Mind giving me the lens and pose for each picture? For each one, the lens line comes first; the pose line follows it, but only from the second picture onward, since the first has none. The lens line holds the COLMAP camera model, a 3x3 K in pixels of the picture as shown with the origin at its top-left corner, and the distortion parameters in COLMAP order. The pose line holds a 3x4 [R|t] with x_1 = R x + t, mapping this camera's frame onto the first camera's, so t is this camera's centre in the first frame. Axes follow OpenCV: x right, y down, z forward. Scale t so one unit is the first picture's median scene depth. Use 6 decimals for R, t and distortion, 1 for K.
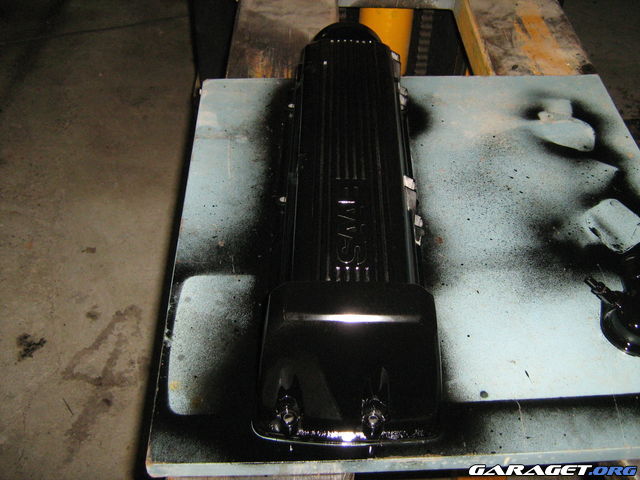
lens RADIAL K [[714.6, 0, 320.1], [0, 714.6, 240.4], [0, 0, 1]] dist [-0.112514, 0.000000]
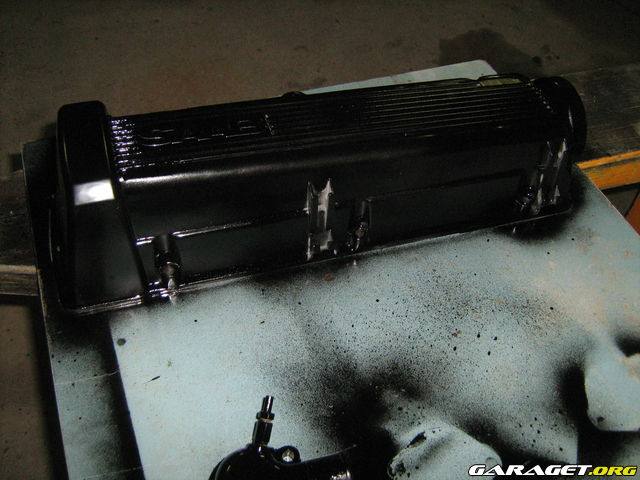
lens RADIAL K [[714.6, 0, 319.0], [0, 714.6, 239.1], [0, 0, 1]] dist [-0.112514, 0.000000]
pose [[0.320847, 0.713661, -0.622692, 0.668327], [-0.705735, 0.618608, 0.345344, -0.318976], [0.631660, 0.328653, 0.702134, 0.367693]]
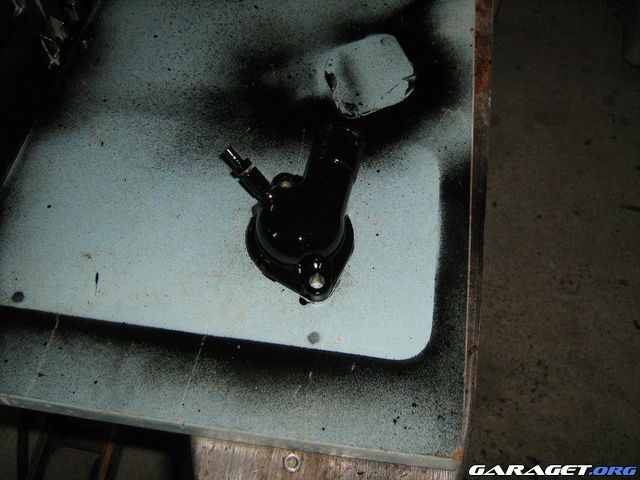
lens RADIAL K [[714.6, 0, 320.1], [0, 714.6, 238.9], [0, 0, 1]] dist [-0.112514, 0.000000]
pose [[0.985989, 0.156333, -0.058188, 0.449008], [-0.136855, 0.957561, 0.253666, -0.037448], [0.095375, -0.242149, 0.965540, 0.321191]]
